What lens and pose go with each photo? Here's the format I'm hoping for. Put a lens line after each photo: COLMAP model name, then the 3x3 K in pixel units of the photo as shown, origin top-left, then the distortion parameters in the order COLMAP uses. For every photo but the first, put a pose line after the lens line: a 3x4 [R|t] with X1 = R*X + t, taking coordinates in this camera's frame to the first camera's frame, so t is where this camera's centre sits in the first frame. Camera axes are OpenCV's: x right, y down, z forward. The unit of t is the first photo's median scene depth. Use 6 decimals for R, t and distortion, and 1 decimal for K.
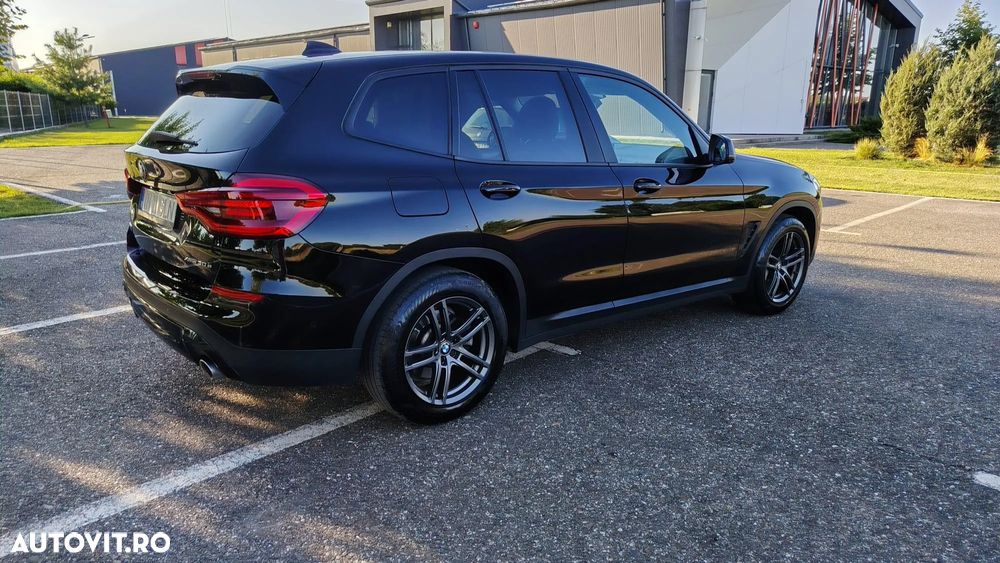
lens RADIAL K [[701.5, 0, 500.0], [0, 701.5, 287.9], [0, 0, 1]] dist [0.034512, -0.037547]
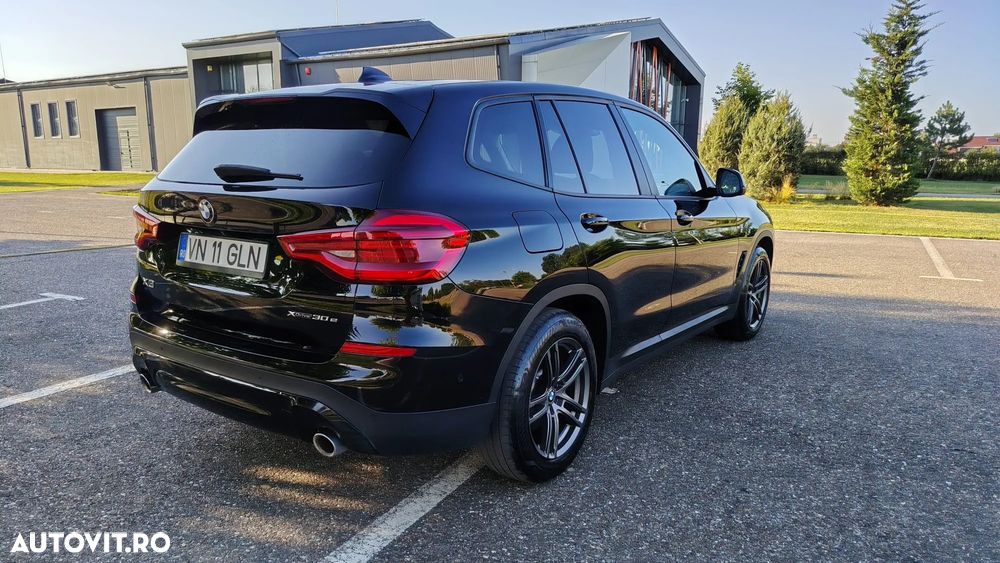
lens RADIAL K [[701.5, 0, 500.5], [0, 701.5, 286.2], [0, 0, 1]] dist [0.034512, -0.037547]
pose [[0.967132, -0.049919, 0.249326, -0.248769], [0.066584, 0.996044, -0.058855, -0.004754], [-0.245401, 0.073521, 0.966630, 0.079493]]
